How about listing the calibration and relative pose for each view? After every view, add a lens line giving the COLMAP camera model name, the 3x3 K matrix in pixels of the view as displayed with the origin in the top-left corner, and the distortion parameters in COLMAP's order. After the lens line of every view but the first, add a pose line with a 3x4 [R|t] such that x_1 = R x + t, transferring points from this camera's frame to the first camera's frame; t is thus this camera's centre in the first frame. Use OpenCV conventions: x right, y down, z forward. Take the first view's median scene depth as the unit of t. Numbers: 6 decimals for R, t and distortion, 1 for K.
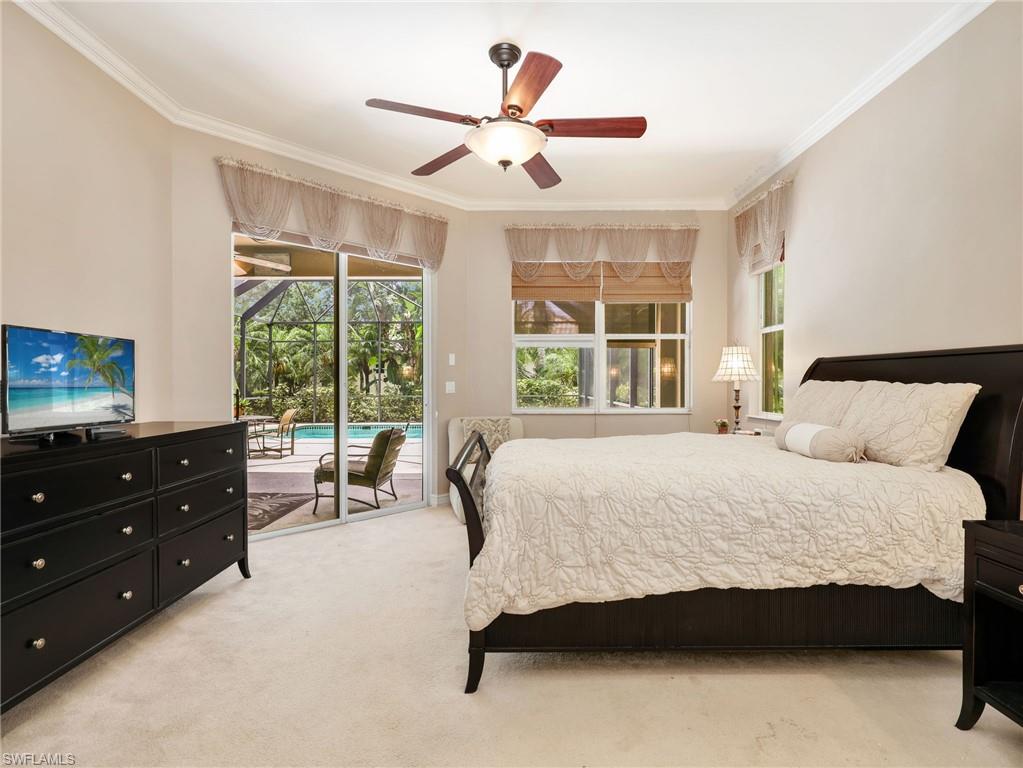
lens RADIAL K [[539.3, 0, 512.2], [0, 539.3, 387.4], [0, 0, 1]] dist [-0.004129, 0.001253]
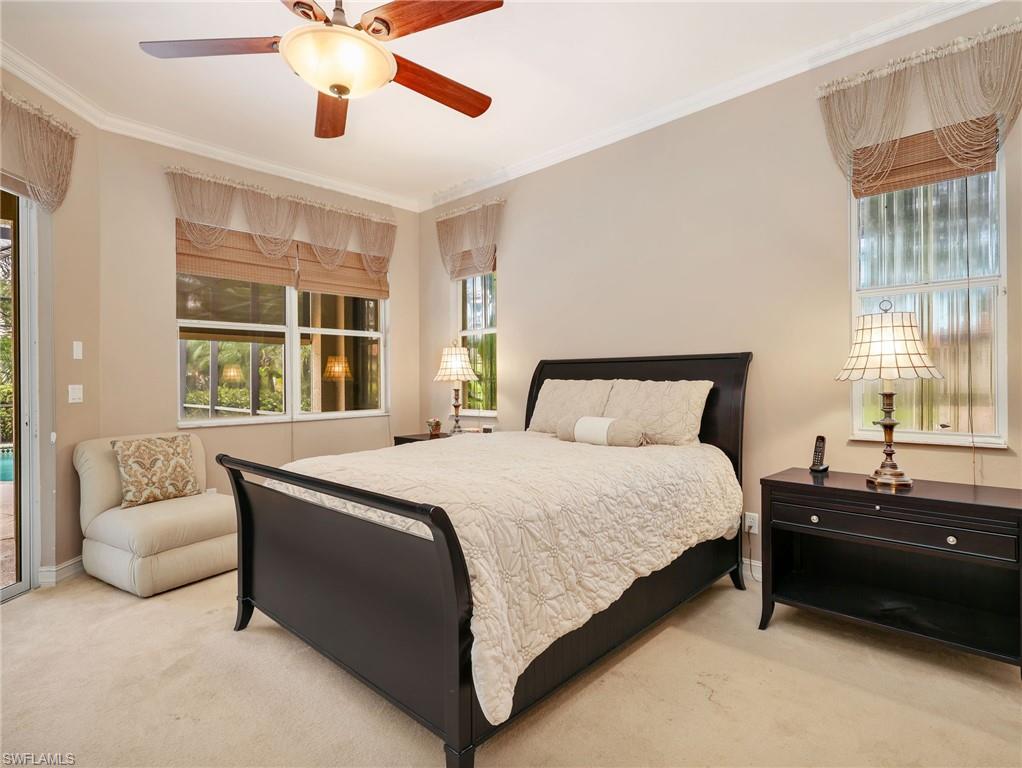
lens RADIAL K [[538.8, 0, 508.2], [0, 538.8, 381.4], [0, 0, 1]] dist [-0.004129, 0.001253]
pose [[0.690662, -0.007397, 0.723139, -0.391184], [0.016563, 0.999847, -0.005592, -0.004852], [-0.722988, 0.015840, 0.690679, 0.321684]]
